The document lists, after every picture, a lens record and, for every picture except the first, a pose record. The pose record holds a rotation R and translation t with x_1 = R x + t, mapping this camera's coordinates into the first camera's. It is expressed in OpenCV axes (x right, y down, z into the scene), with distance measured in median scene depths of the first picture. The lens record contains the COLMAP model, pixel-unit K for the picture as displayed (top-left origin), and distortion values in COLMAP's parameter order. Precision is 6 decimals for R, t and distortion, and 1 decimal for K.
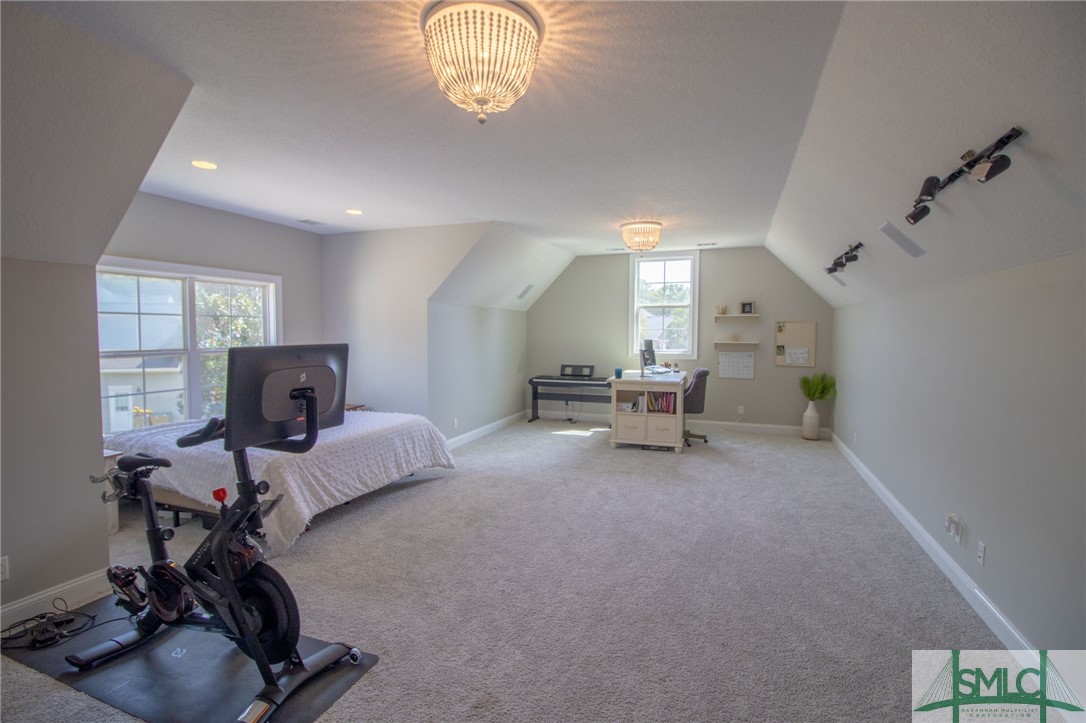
lens RADIAL K [[511.8, 0, 547.1], [0, 511.8, 358.4], [0, 0, 1]] dist [-0.000315, -0.000180]
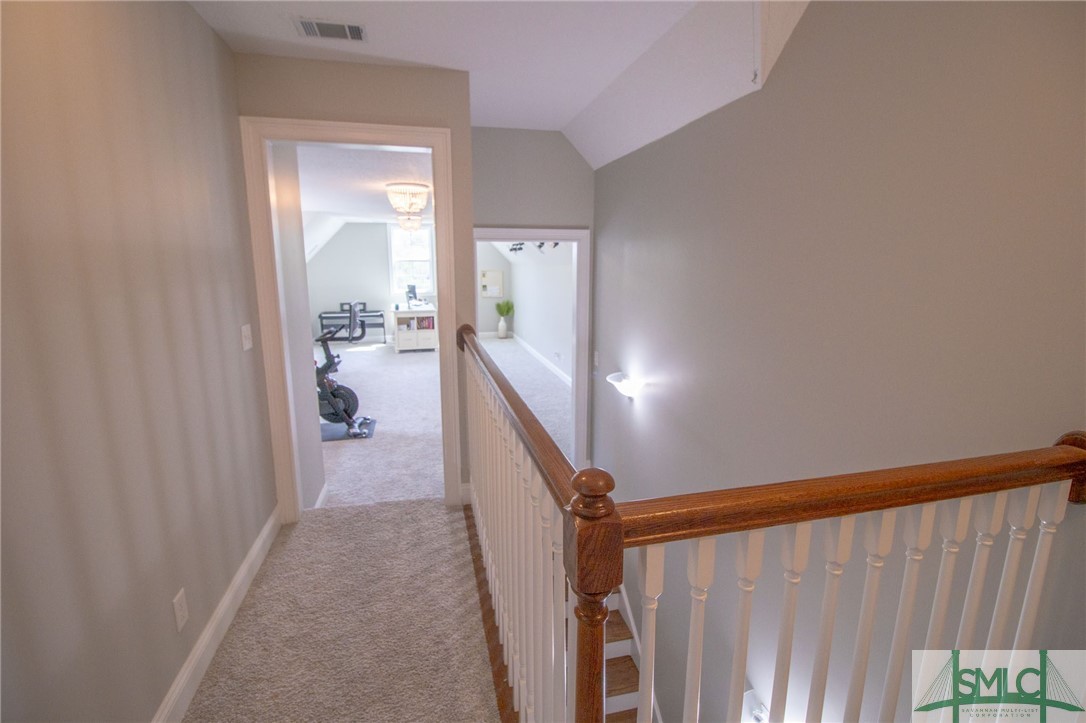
lens RADIAL K [[511.8, 0, 544.7], [0, 511.8, 363.8], [0, 0, 1]] dist [-0.000315, -0.000180]
pose [[0.831789, -0.116156, 0.542803, -0.350206], [0.035014, 0.986893, 0.157532, -0.029905], [-0.553987, -0.112028, 0.824953, -0.574395]]
